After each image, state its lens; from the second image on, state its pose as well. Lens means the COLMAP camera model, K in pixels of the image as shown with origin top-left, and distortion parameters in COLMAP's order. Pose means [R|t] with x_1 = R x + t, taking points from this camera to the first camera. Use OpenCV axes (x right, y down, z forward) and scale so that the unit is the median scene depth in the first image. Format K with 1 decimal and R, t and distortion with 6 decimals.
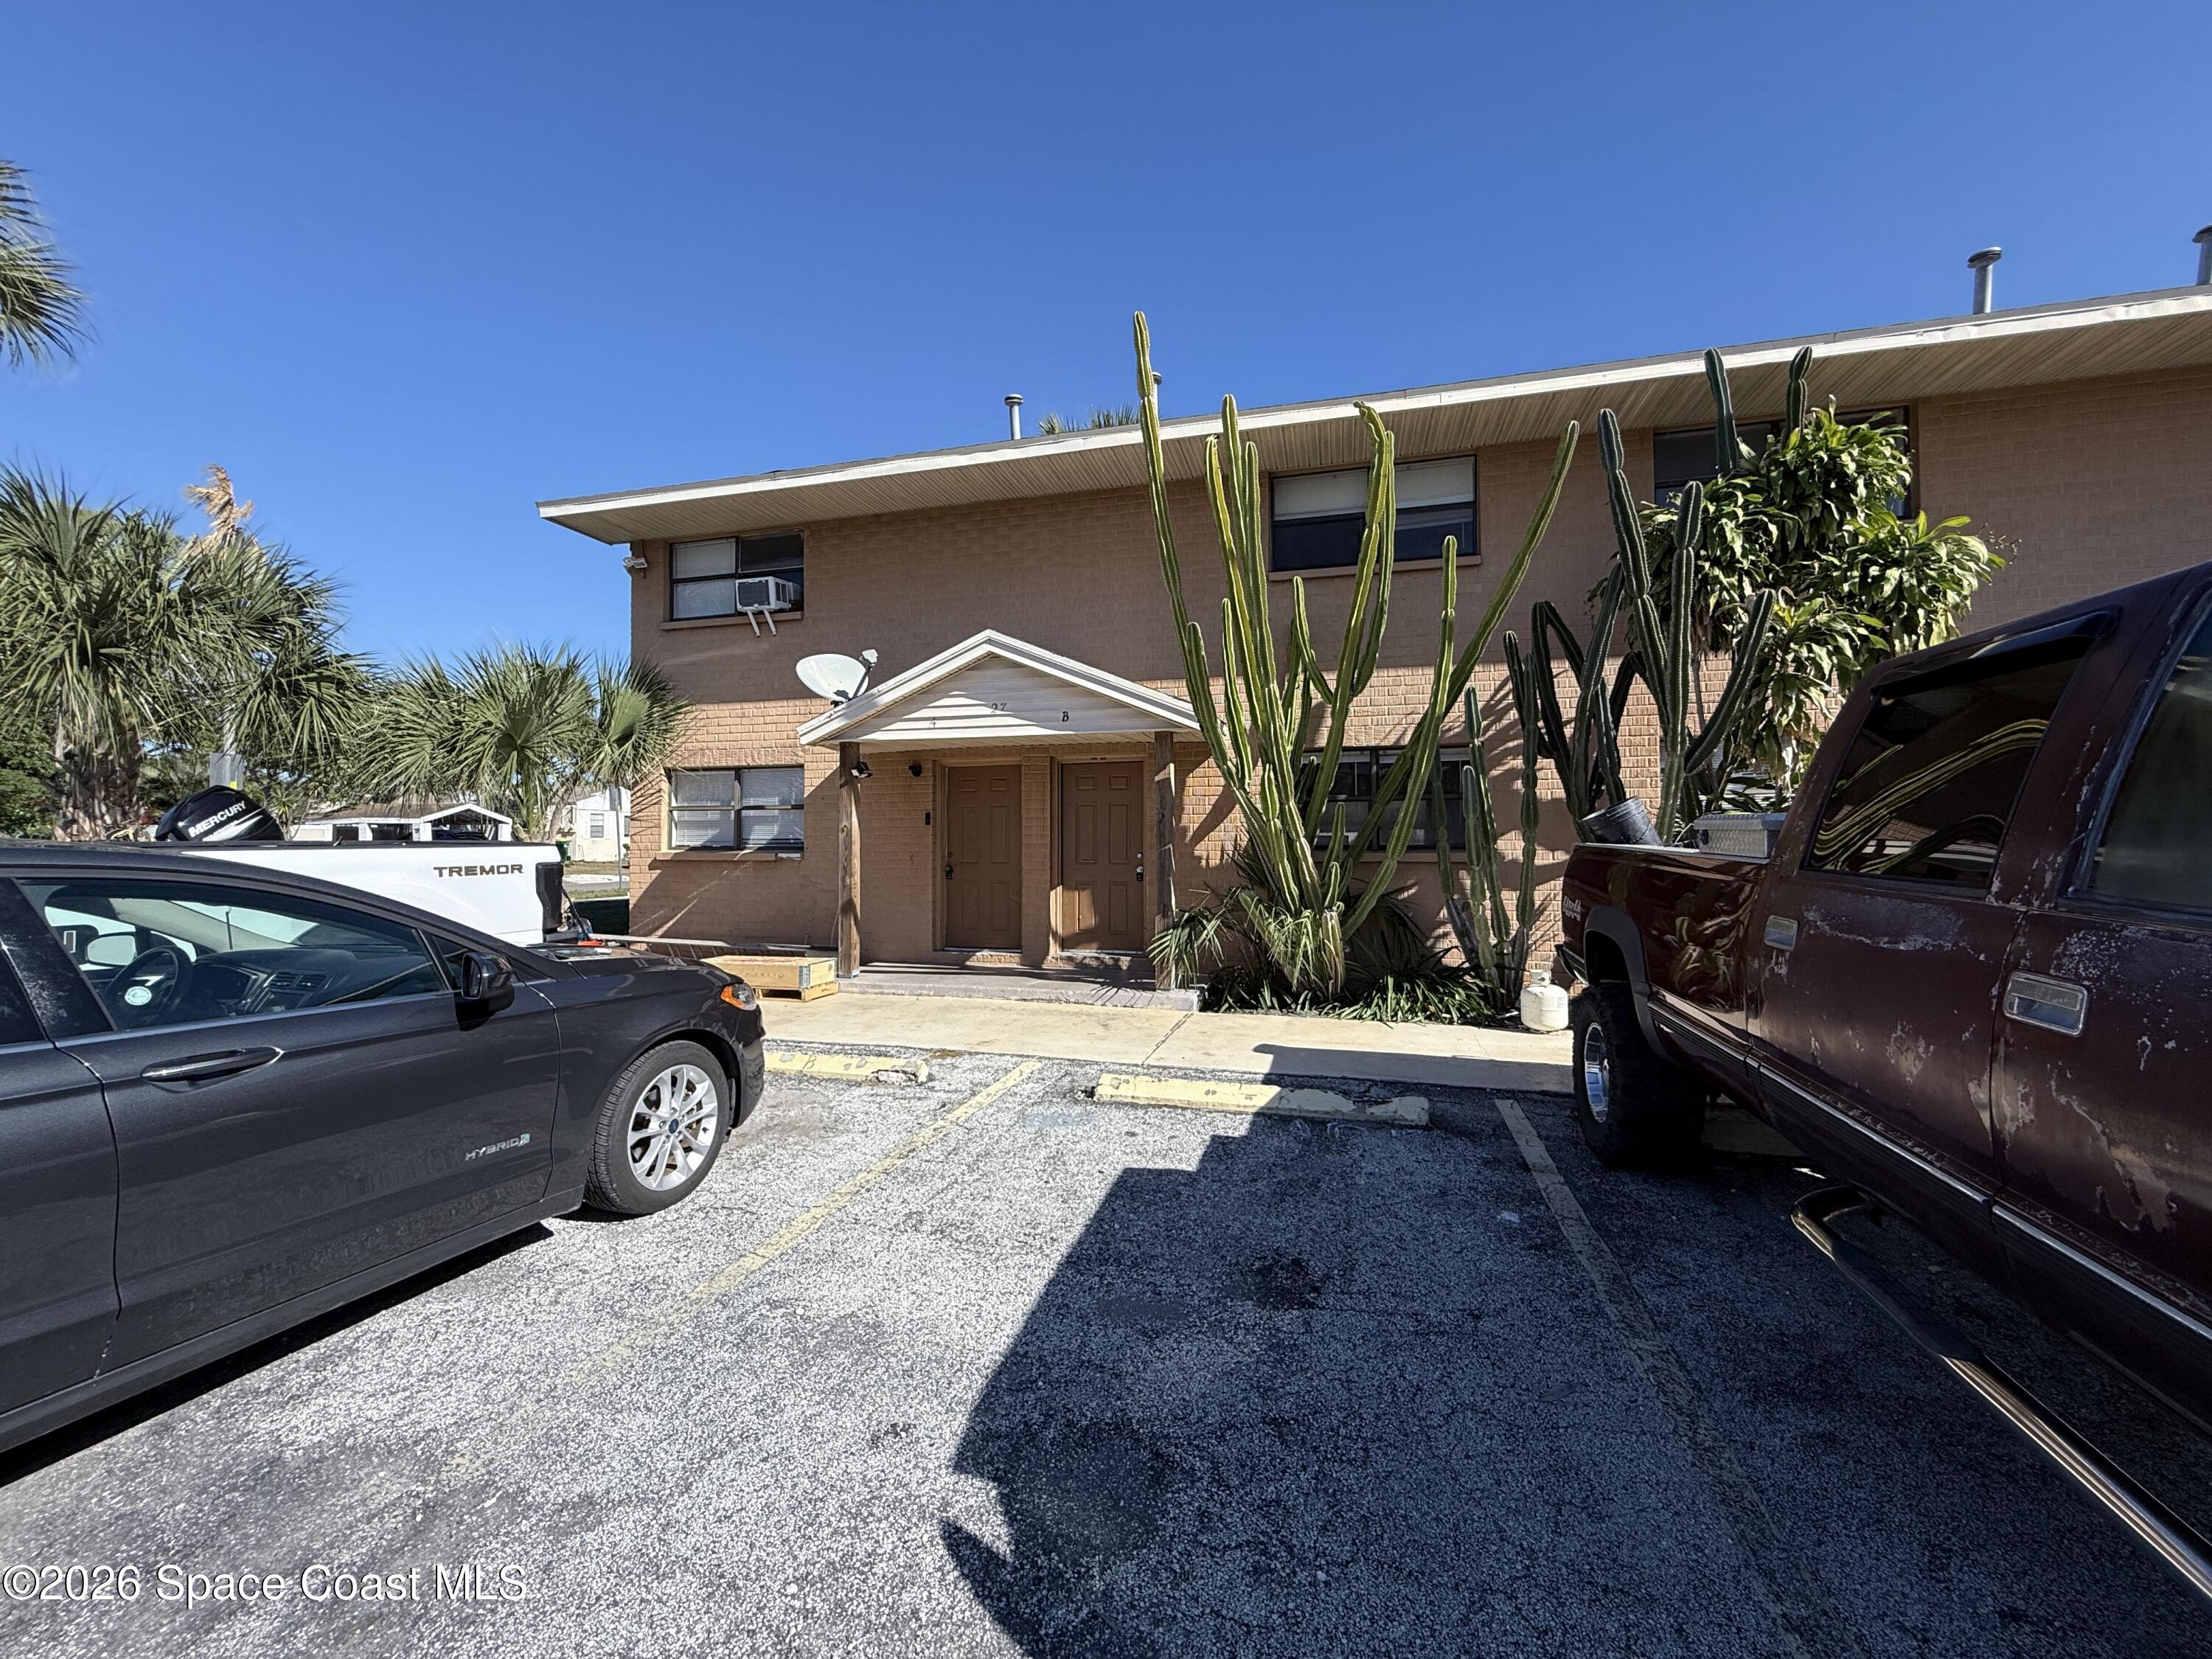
lens RADIAL K [[880.8, 0, 1102.0], [0, 880.8, 826.5], [0, 0, 1]] dist [-0.000853, 0.000150]
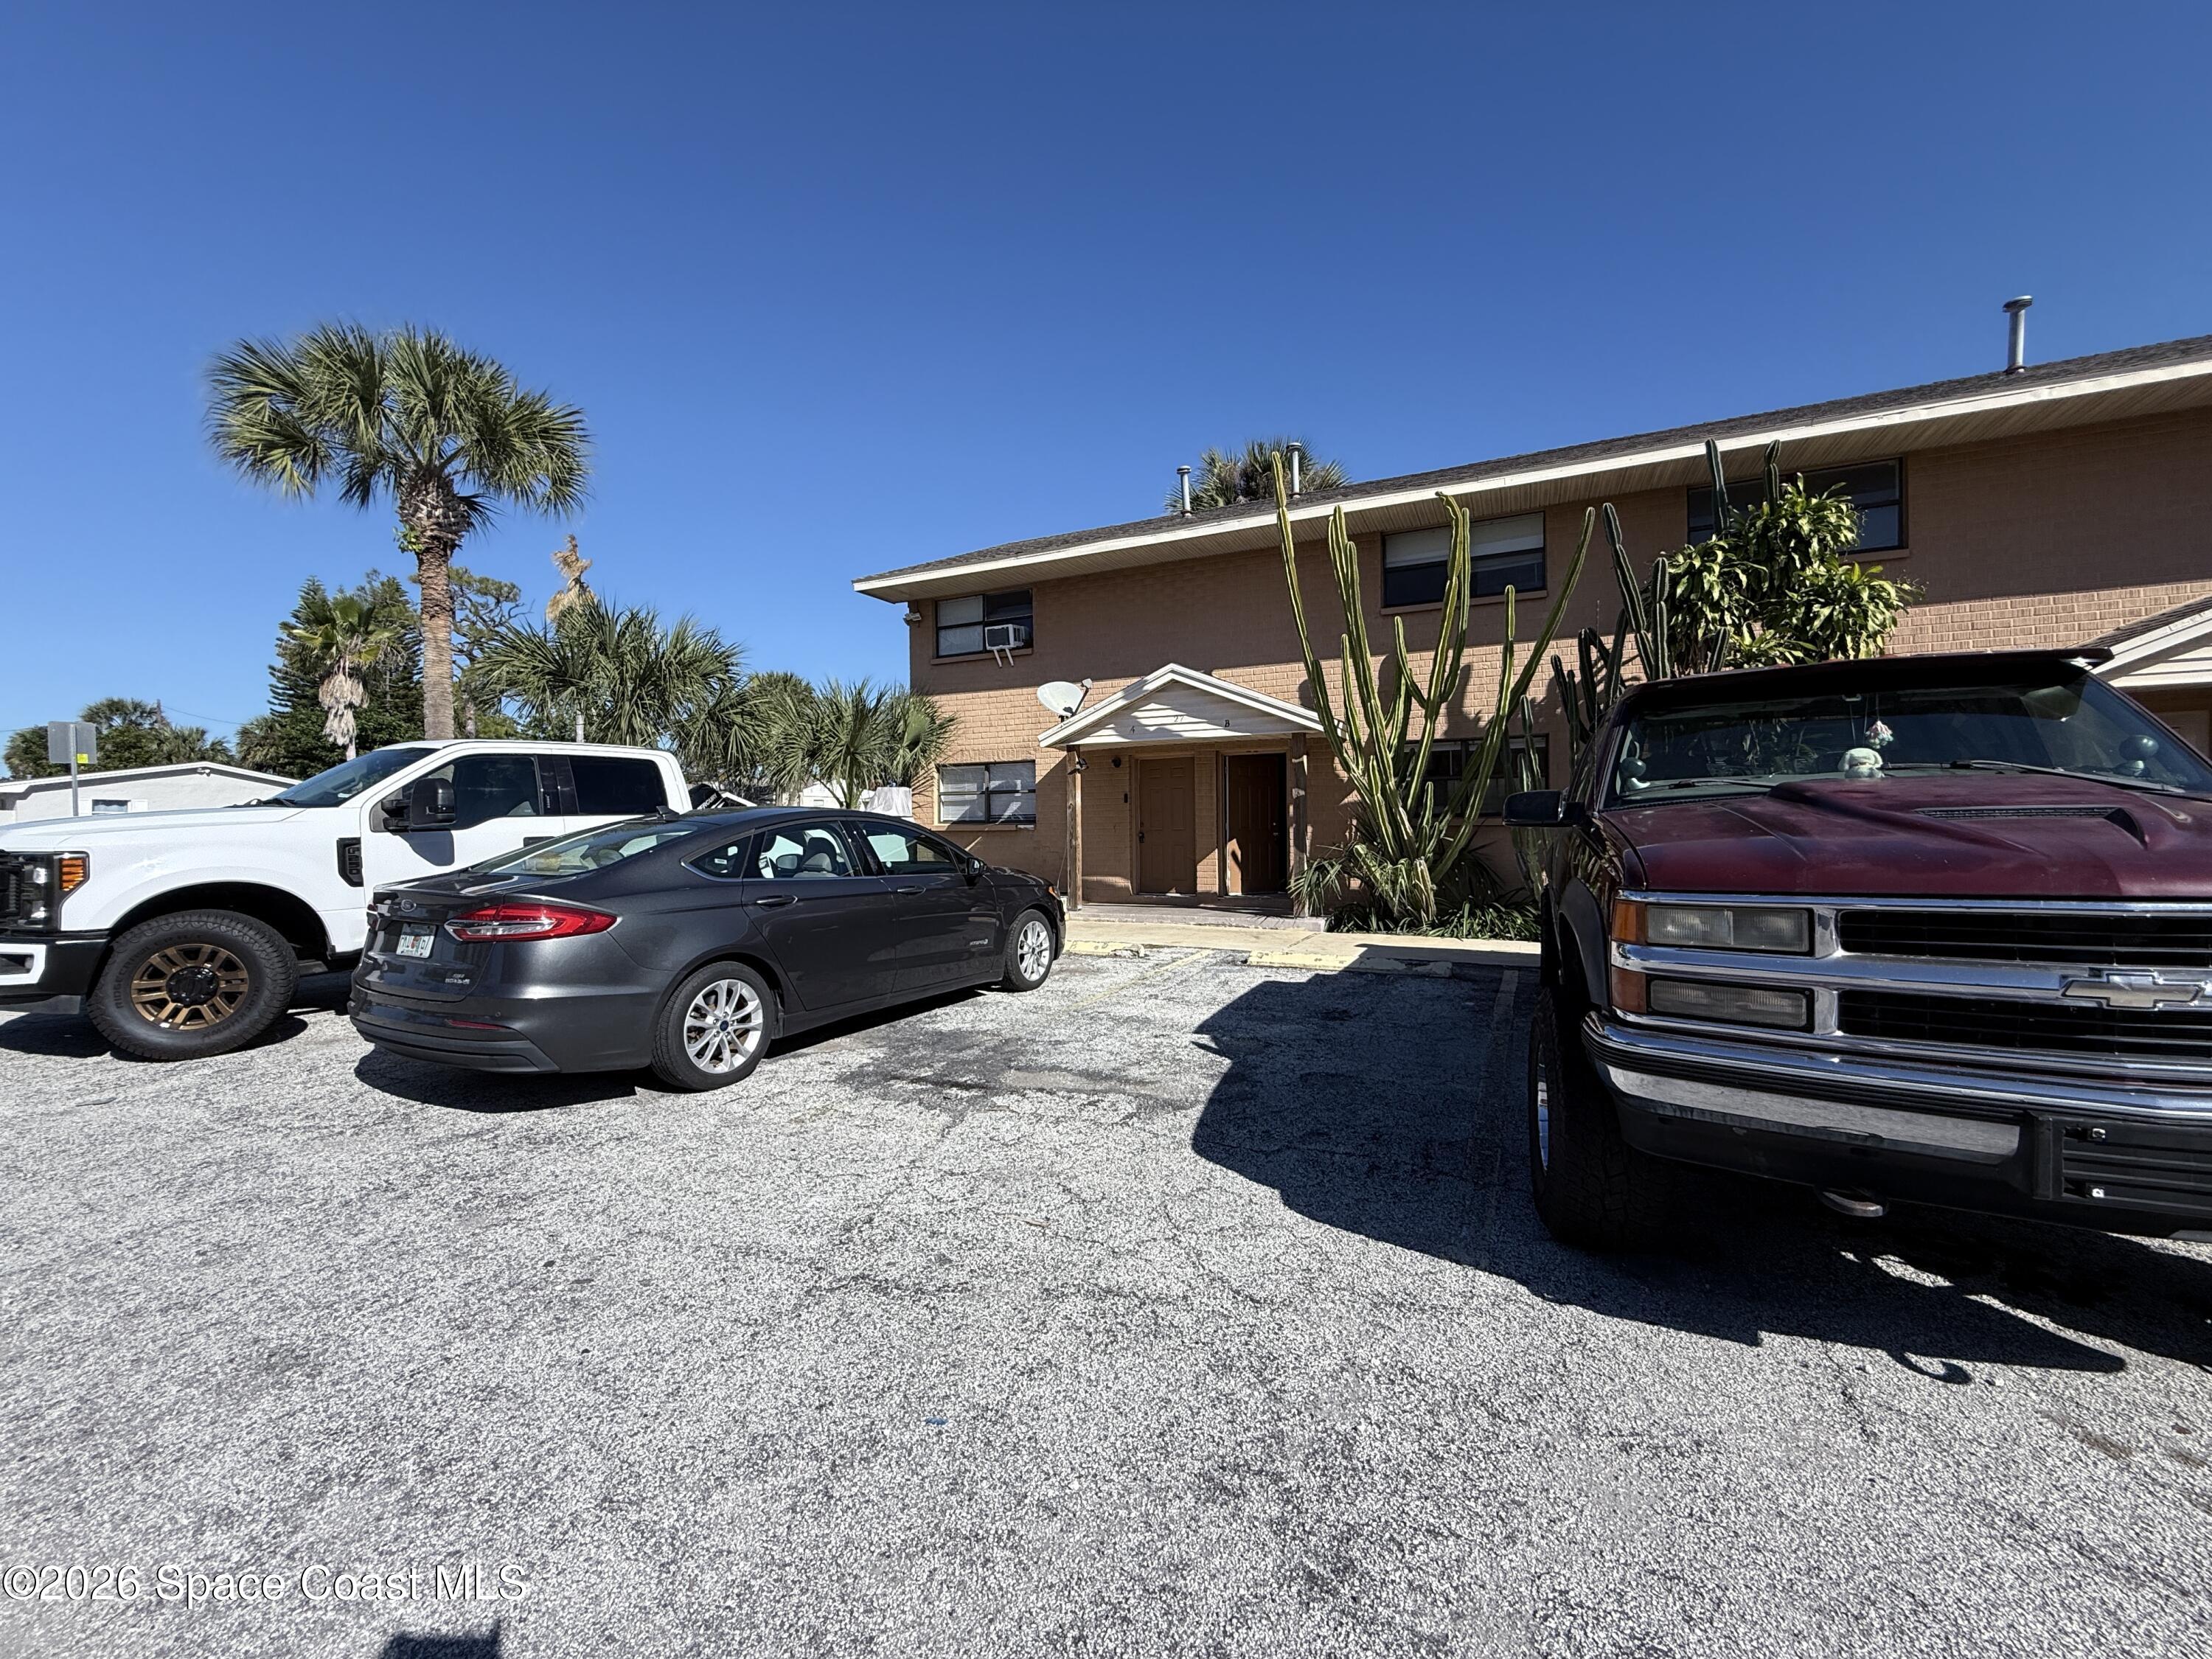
lens RADIAL K [[880.8, 0, 1102.0], [0, 880.8, 826.5], [0, 0, 1]] dist [-0.000853, 0.000150]
pose [[0.983173, -0.008724, -0.182466, 0.015362], [0.012578, 0.999721, 0.019976, 0.007956], [0.182241, -0.021935, 0.983009, -0.384245]]
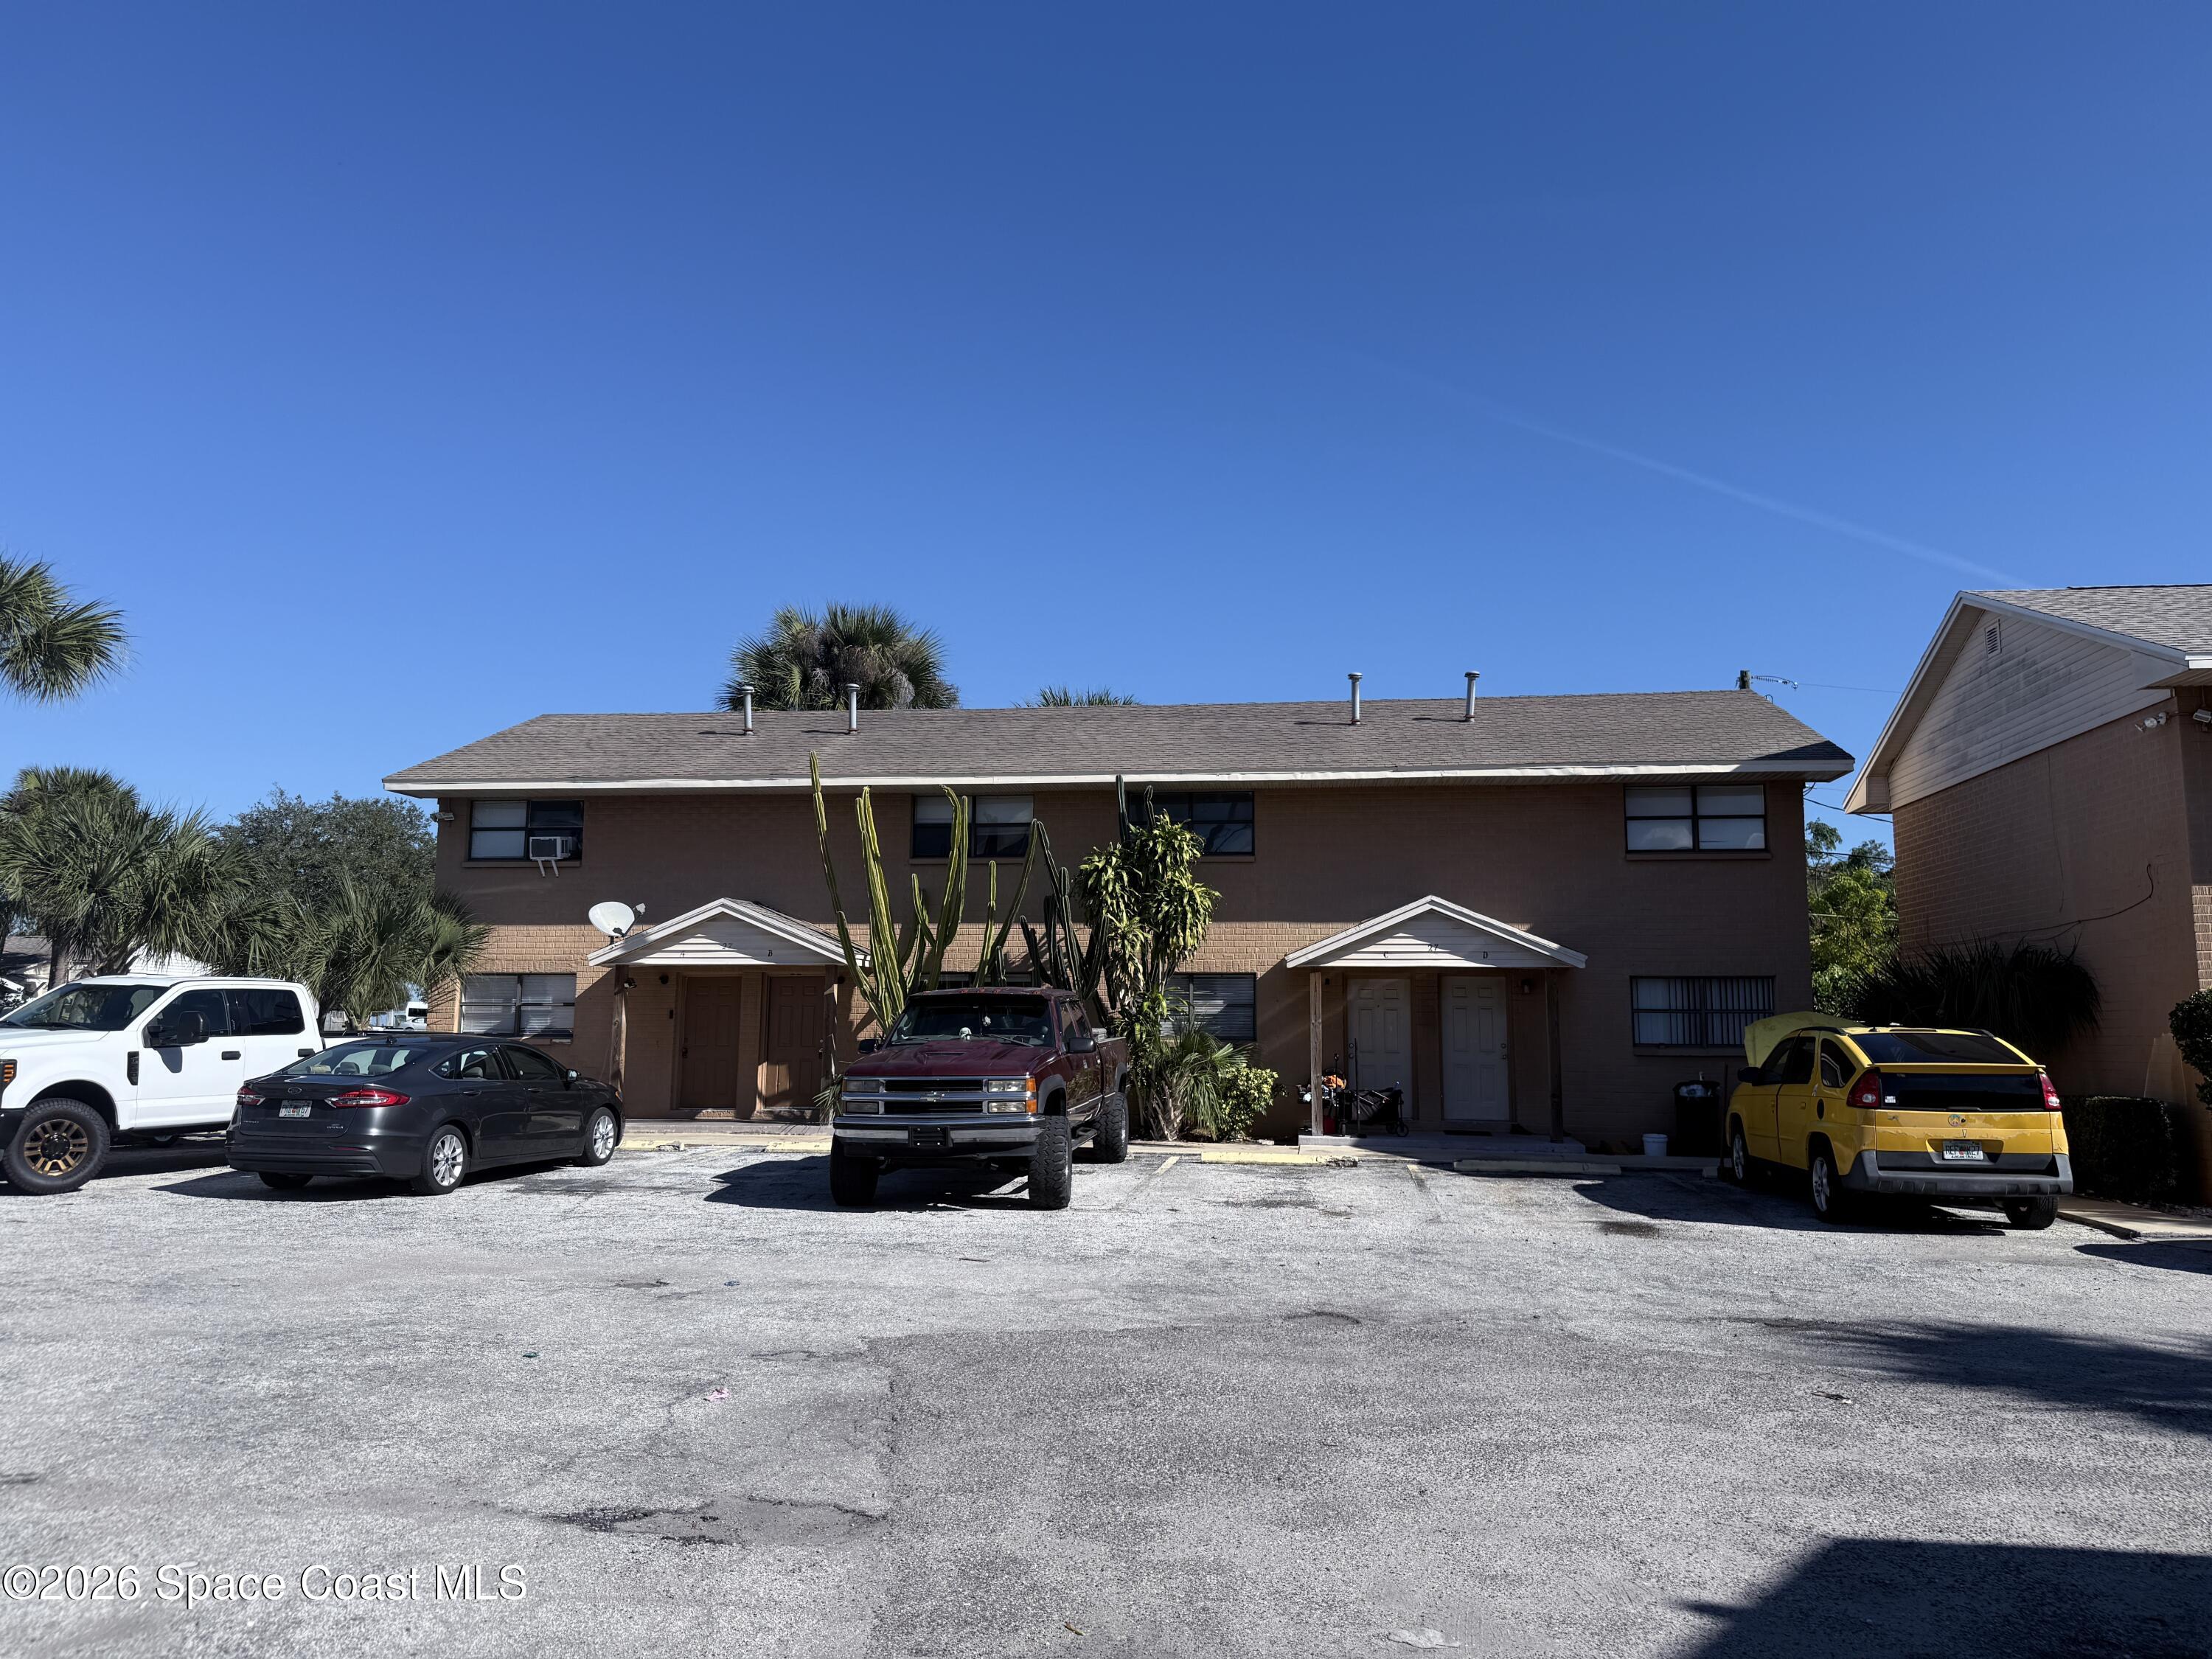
lens RADIAL K [[1502.9, 0, 1164.3], [0, 1502.9, 831.3], [0, 0, 1]] dist [0.033728, -0.090091]
pose [[0.985167, 0.025454, 0.169700, 0.180309], [-0.007159, 0.994173, -0.107559, -0.051309], [-0.171449, 0.104749, 0.979609, -1.690670]]
